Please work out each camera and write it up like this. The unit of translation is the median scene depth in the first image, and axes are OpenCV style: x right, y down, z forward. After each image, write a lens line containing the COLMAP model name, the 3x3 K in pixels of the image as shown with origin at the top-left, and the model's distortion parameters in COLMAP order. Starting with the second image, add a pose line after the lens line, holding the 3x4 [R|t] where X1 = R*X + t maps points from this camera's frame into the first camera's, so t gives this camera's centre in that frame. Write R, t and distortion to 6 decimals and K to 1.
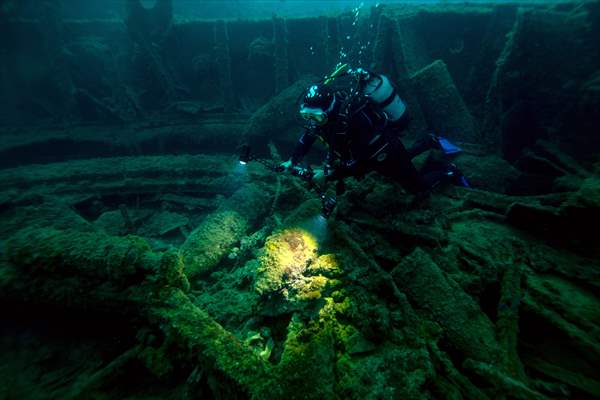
lens RADIAL K [[367.5, 0, 298.1], [0, 367.5, 198.0], [0, 0, 1]] dist [0.051687, 0.008226]
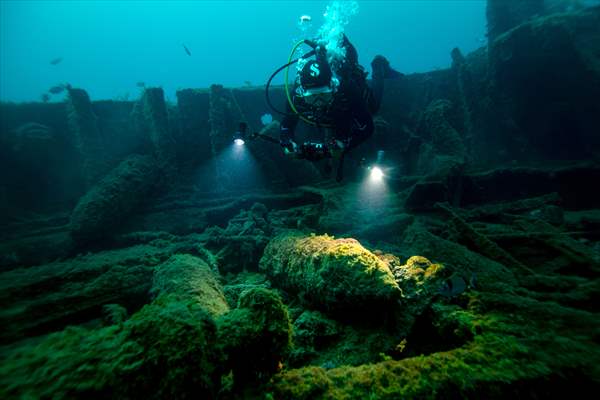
lens RADIAL K [[367.5, 0, 303.6], [0, 367.5, 199.6], [0, 0, 1]] dist [0.051687, 0.008226]
pose [[0.634368, -0.143678, 0.759562, -0.507210], [0.458273, 0.861196, -0.219835, 0.133701], [-0.622546, 0.487543, 0.612159, 0.456973]]
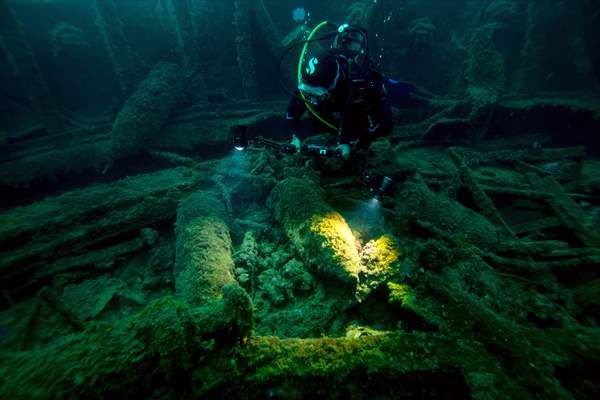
lens RADIAL K [[367.5, 0, 302.8], [0, 367.5, 200.5], [0, 0, 1]] dist [0.051687, 0.008226]
pose [[0.742977, -0.344309, 0.573965, -0.443779], [0.362356, 0.927916, 0.087581, -0.013051], [-0.562746, 0.142909, 0.814183, 0.274816]]
